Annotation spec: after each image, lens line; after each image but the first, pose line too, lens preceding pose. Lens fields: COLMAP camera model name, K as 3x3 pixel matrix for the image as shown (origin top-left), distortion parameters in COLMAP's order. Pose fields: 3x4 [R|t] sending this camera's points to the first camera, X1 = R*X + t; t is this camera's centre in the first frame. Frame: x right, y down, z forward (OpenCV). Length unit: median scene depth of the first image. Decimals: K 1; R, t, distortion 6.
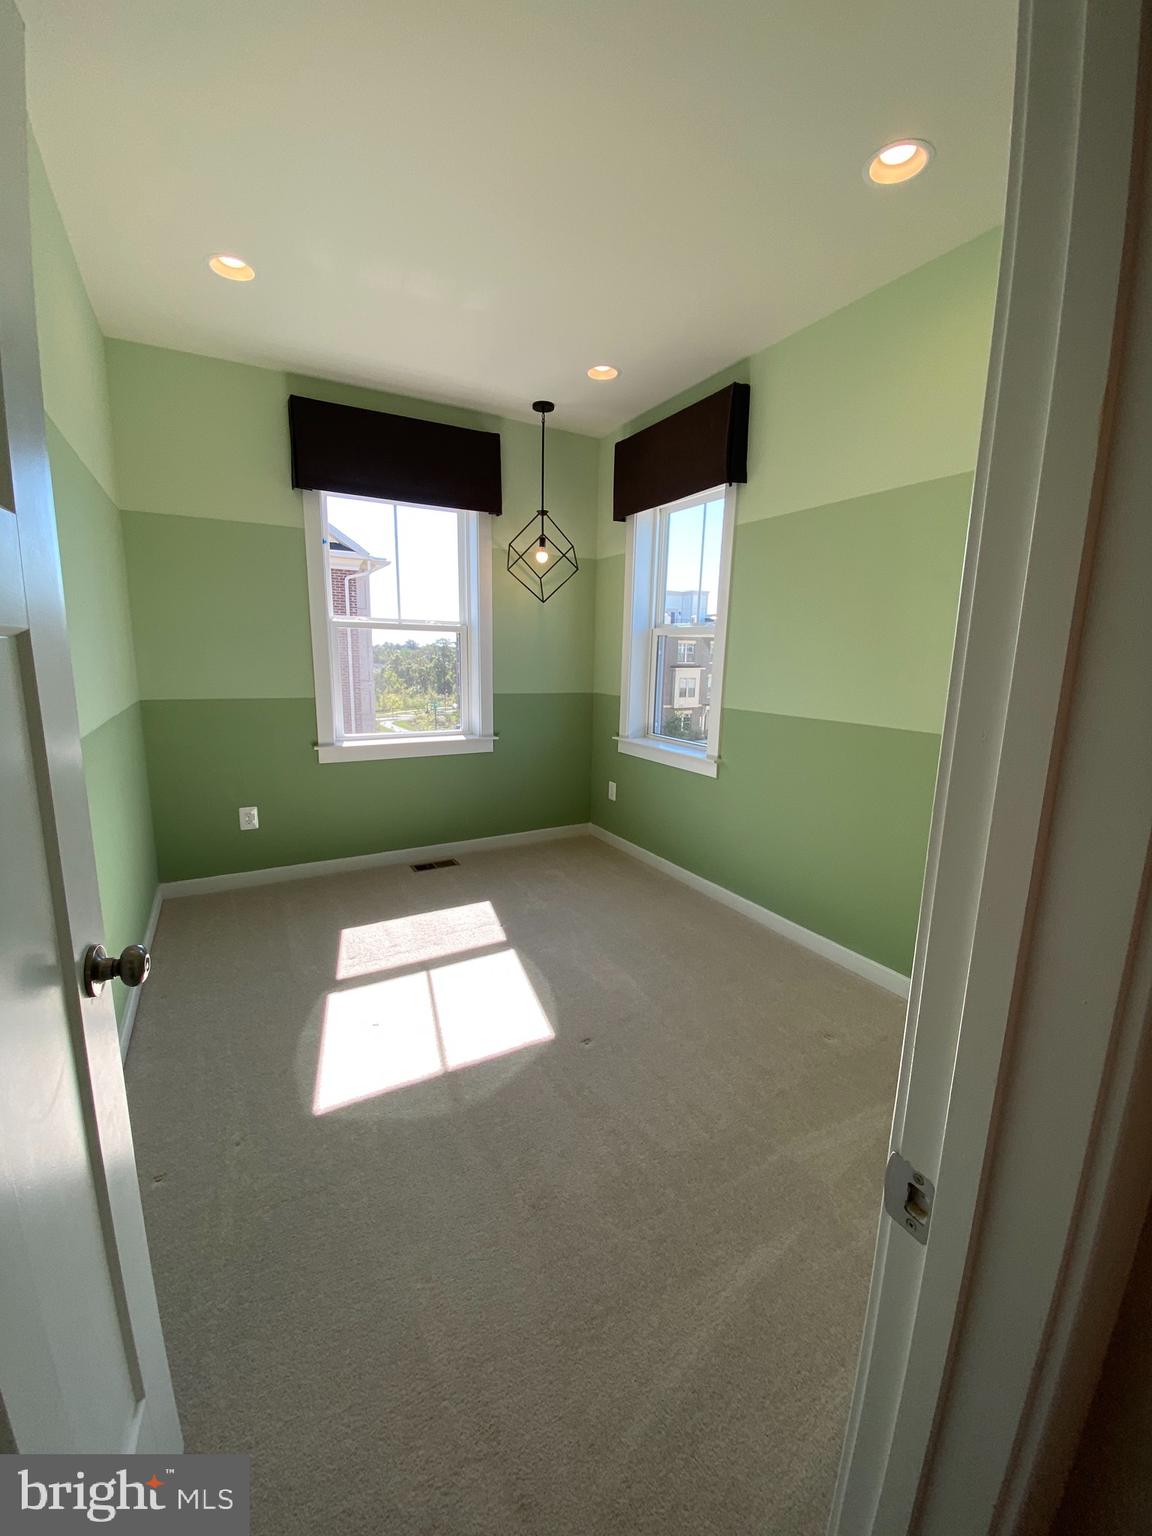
lens RADIAL K [[630.8, 0, 573.7], [0, 630.8, 770.4], [0, 0, 1]] dist [0.006723, -0.006317]
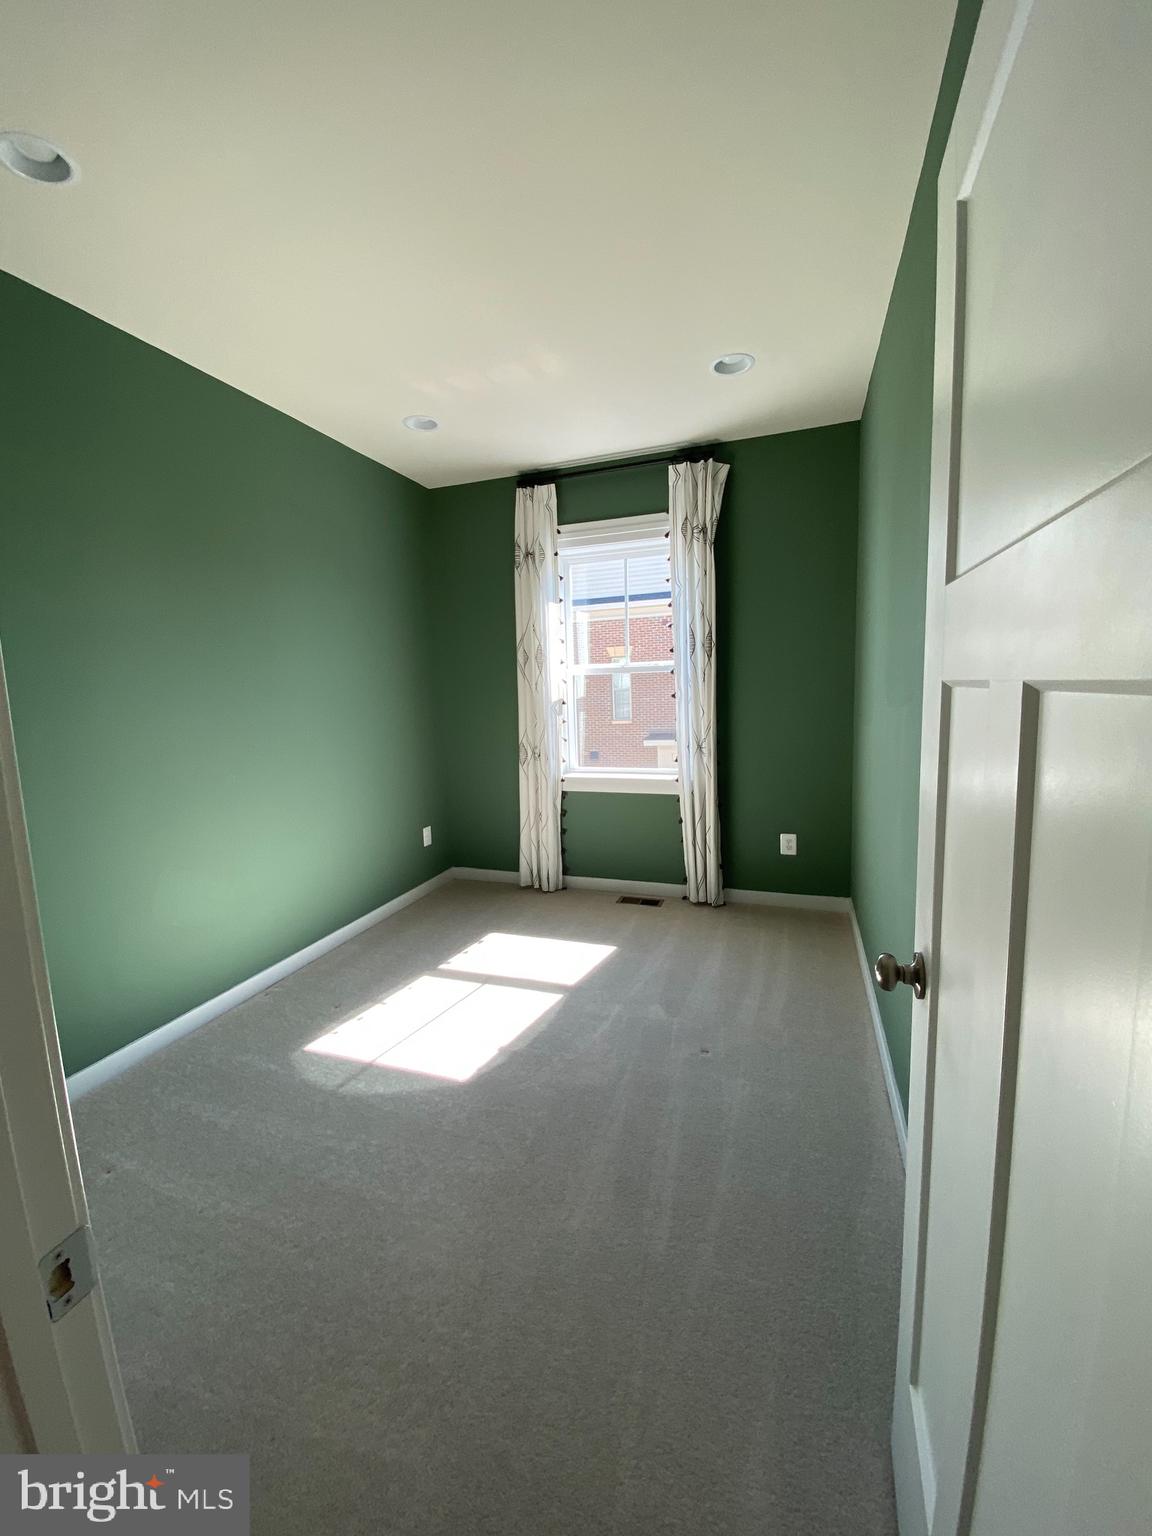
lens RADIAL K [[630.8, 0, 574.8], [0, 630.8, 771.7], [0, 0, 1]] dist [0.006723, -0.006317]
pose [[0.660161, 0.065520, -0.748261, 0.600249], [-0.102996, 0.994675, -0.003773, -0.052867], [0.744029, 0.079559, 0.663394, 0.330170]]
